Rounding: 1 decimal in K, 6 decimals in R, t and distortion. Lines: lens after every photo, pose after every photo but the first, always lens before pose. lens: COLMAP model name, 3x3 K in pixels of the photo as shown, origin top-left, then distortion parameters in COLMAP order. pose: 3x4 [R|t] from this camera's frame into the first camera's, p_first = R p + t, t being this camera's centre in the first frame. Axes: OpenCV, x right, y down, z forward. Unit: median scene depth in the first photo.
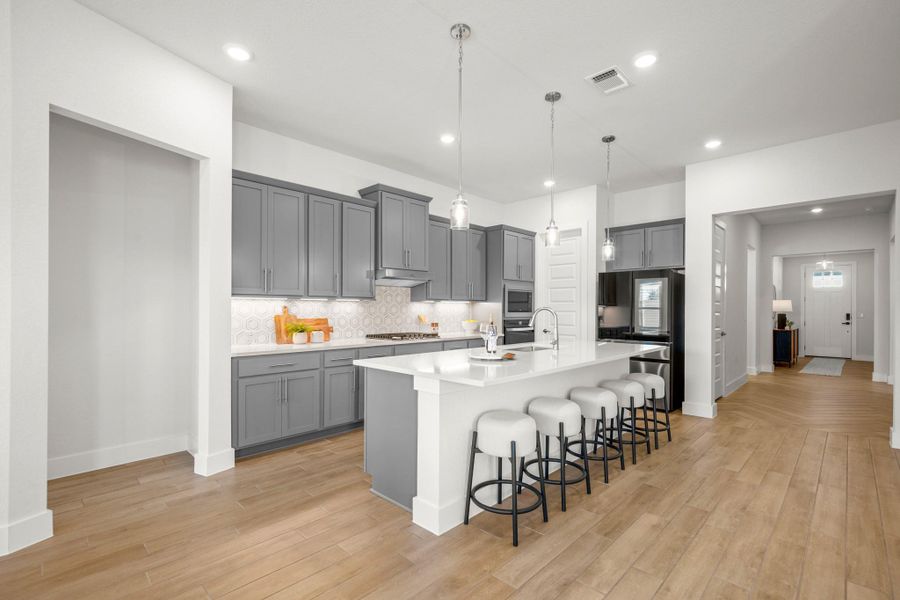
lens RADIAL K [[414.1, 0, 455.9], [0, 414.1, 298.7], [0, 0, 1]] dist [0.000217, 0.000088]
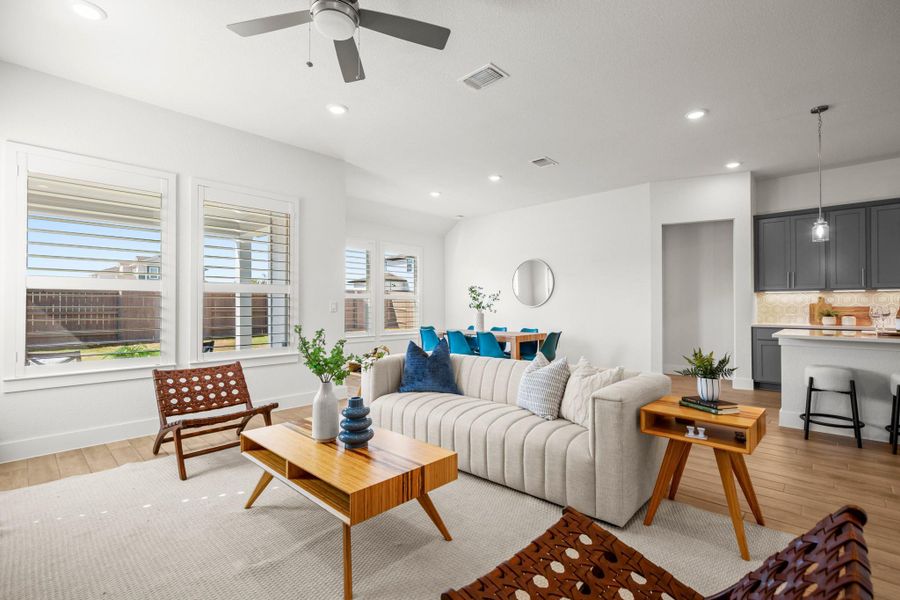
lens RADIAL K [[414.1, 0, 448.7], [0, 414.1, 299.8], [0, 0, 1]] dist [0.000217, 0.000088]
pose [[0.004174, -0.019528, -0.999801, 0.935286], [0.029211, 0.999385, -0.019398, 0.017816], [0.999565, -0.029124, 0.004742, -0.210973]]
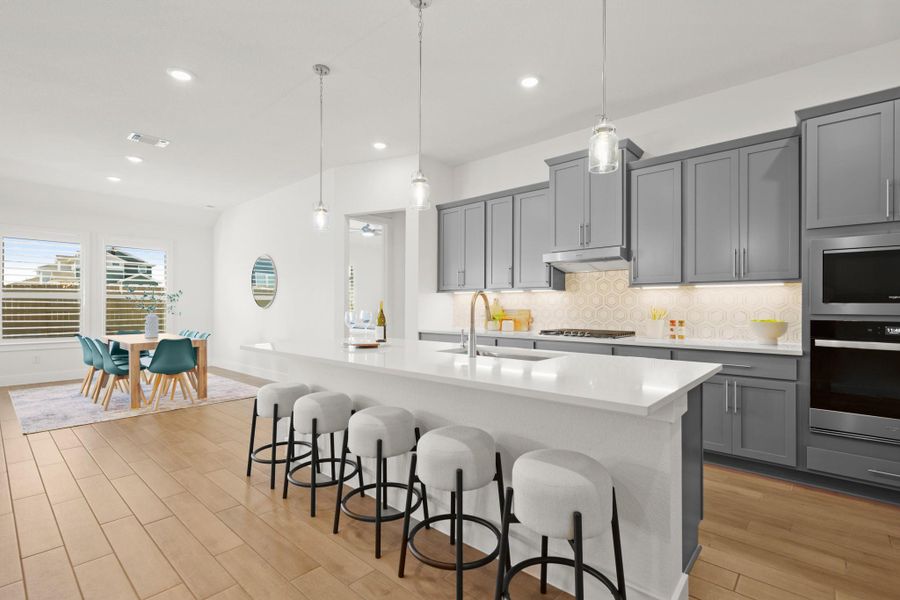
lens RADIAL K [[414.1, 0, 453.7], [0, 414.1, 306.1], [0, 0, 1]] dist [0.000217, 0.000088]
pose [[0.043703, 0.005652, -0.999029, 0.780828], [0.030472, 0.999511, 0.006987, 0.029189], [0.998580, -0.030748, 0.043509, 0.838518]]
